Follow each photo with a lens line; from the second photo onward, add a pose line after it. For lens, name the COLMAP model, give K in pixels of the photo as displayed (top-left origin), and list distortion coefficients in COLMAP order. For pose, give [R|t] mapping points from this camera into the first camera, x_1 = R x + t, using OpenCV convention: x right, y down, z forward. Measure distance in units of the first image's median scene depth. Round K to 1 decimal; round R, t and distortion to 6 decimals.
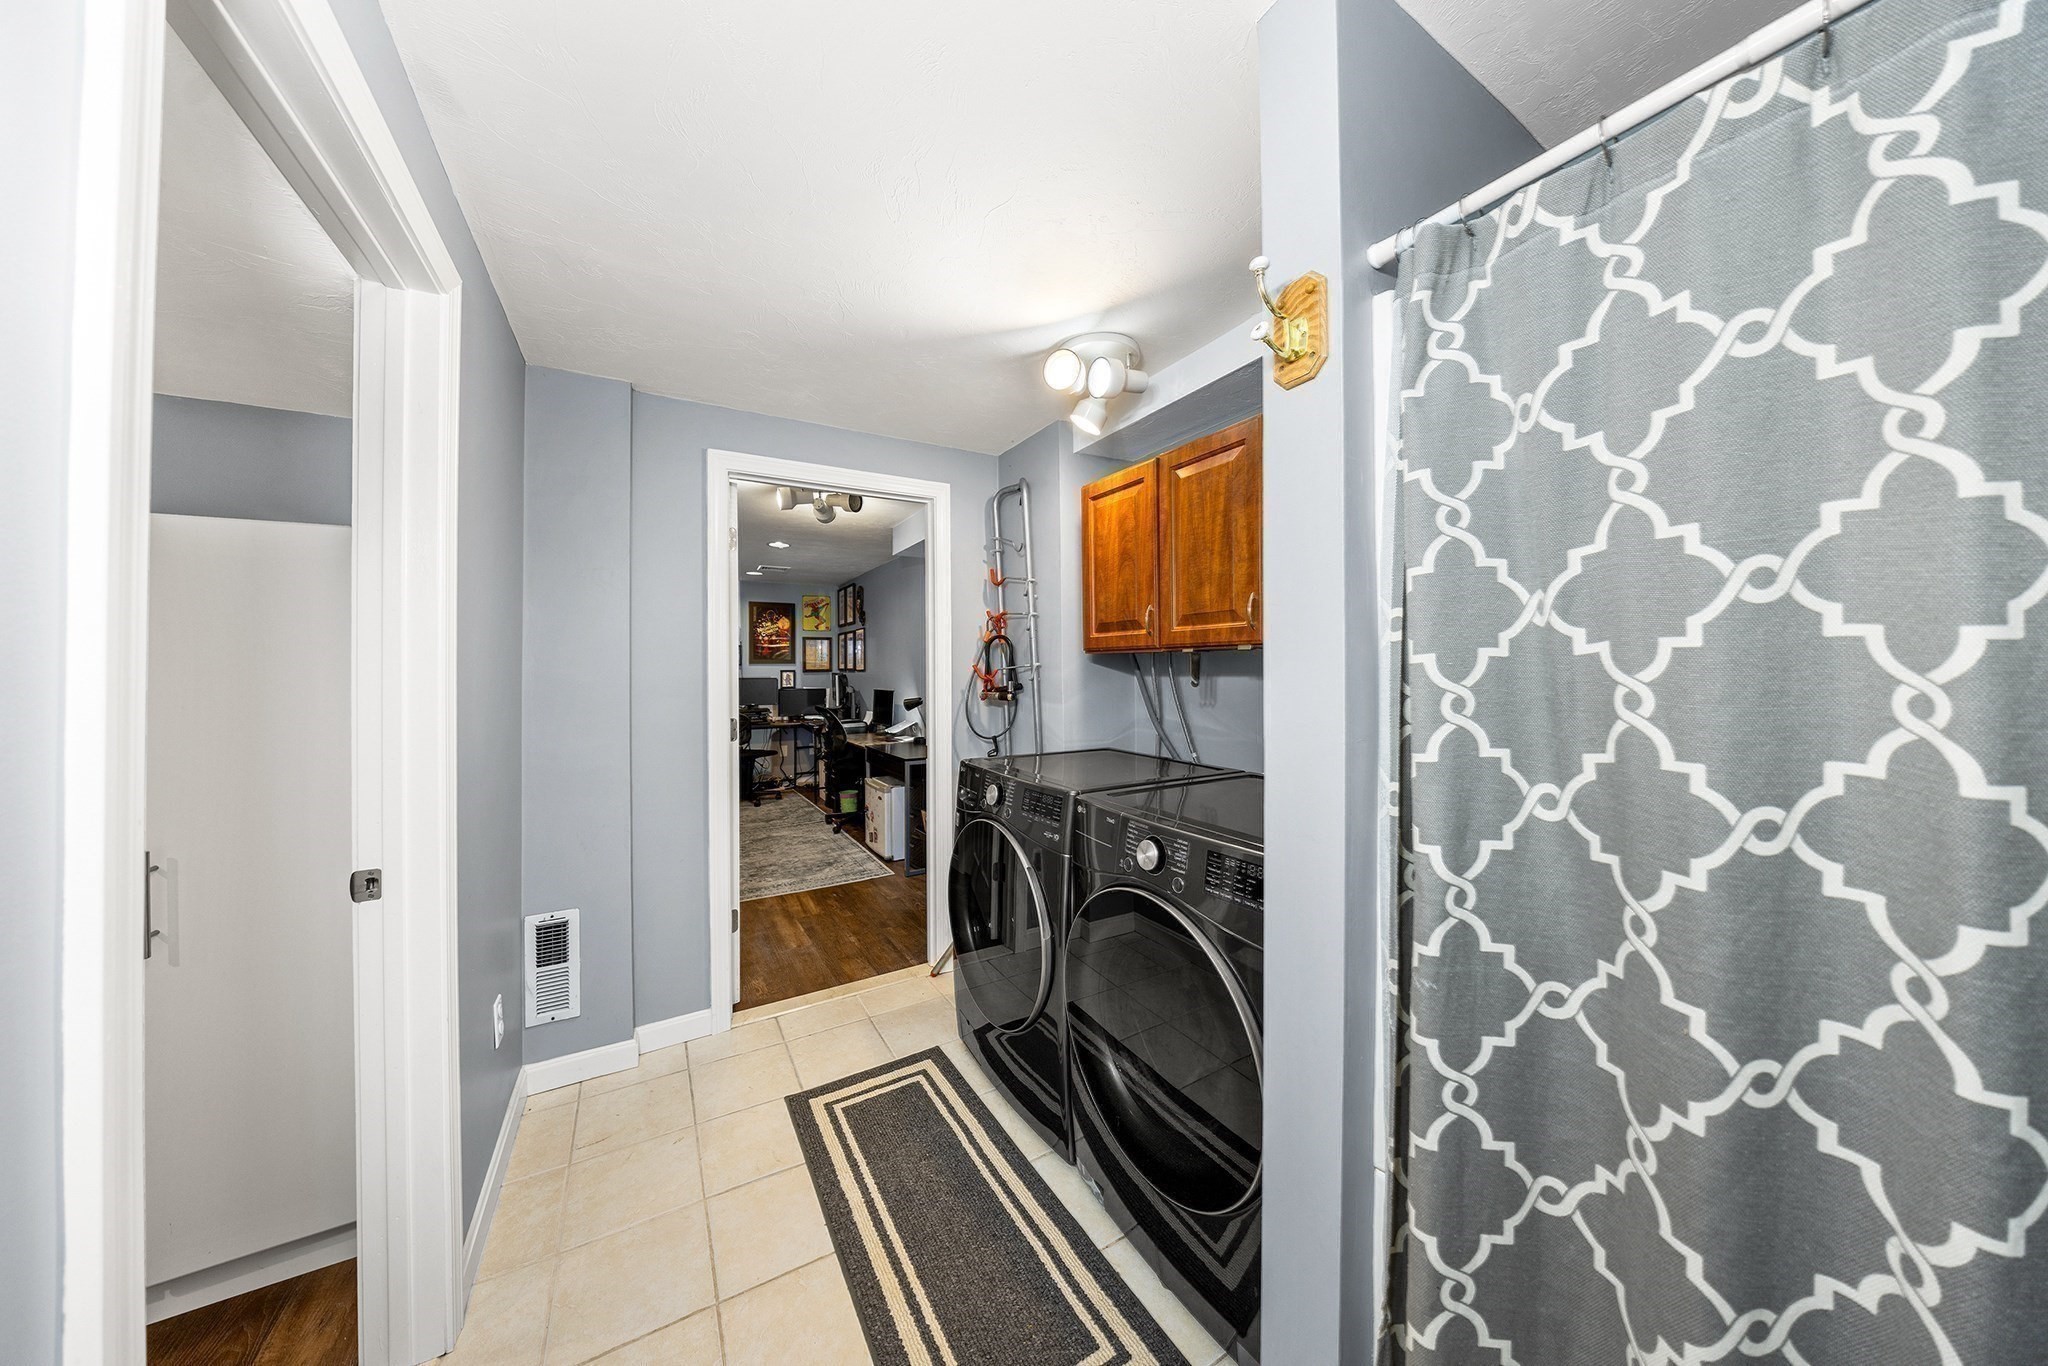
lens RADIAL K [[638.1, 0, 1021.4], [0, 638.1, 674.5], [0, 0, 1]] dist [0.000186, -0.000001]
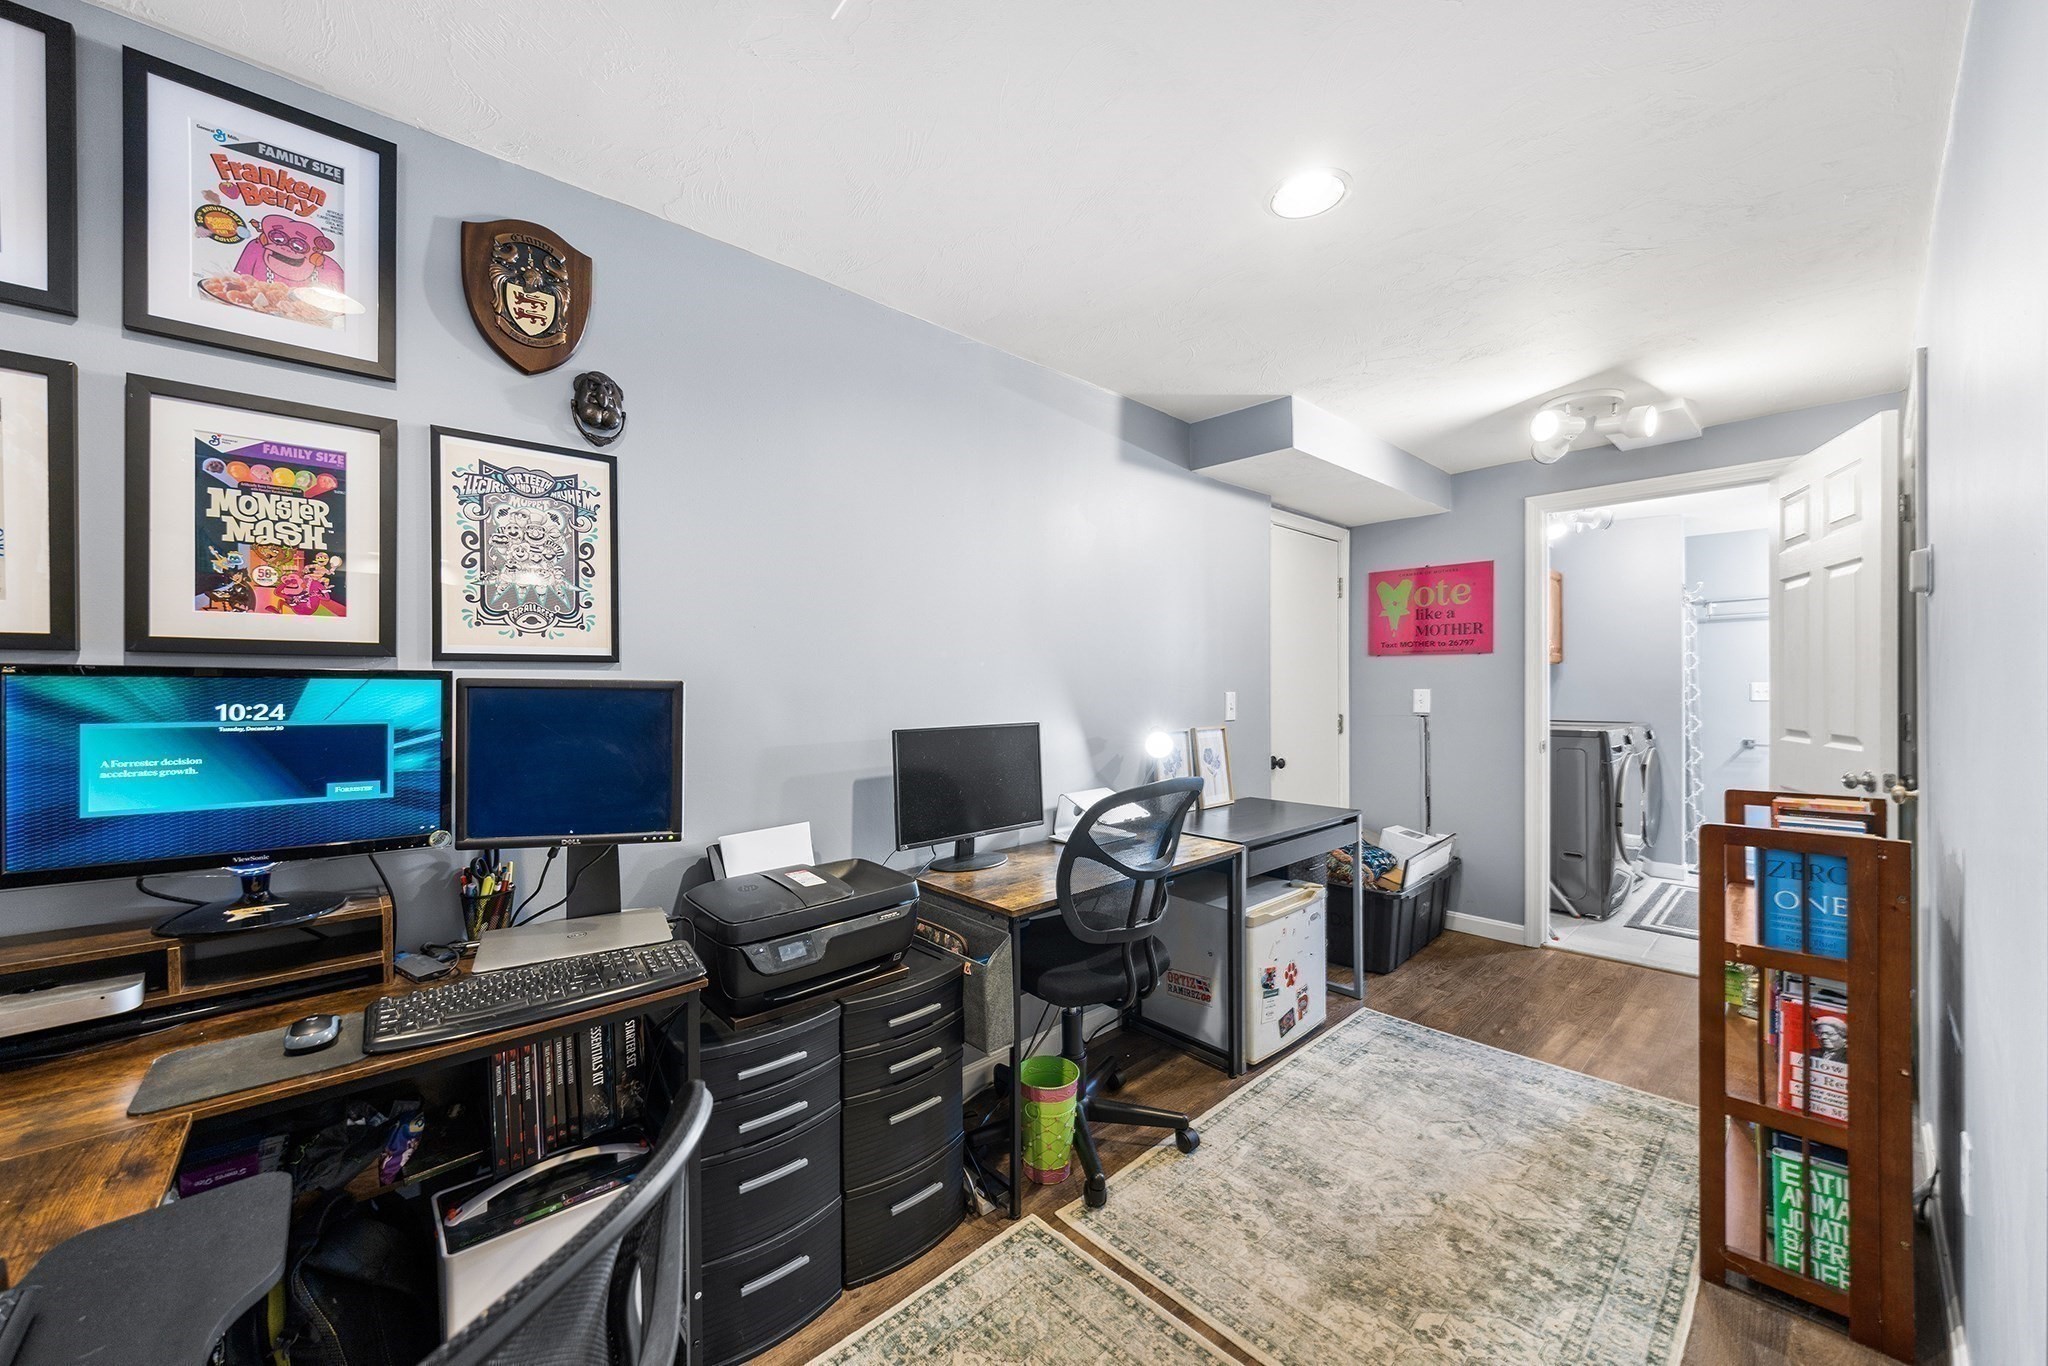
lens RADIAL K [[769.1, 0, 1019.6], [0, 769.1, 683.6], [0, 0, 1]] dist [-0.002972, 0.000450]
pose [[-0.220808, 0.006517, 0.975296, -0.664471], [0.012305, 0.999917, -0.003895, 0.004939], [-0.975240, 0.011141, -0.220870, 1.172530]]
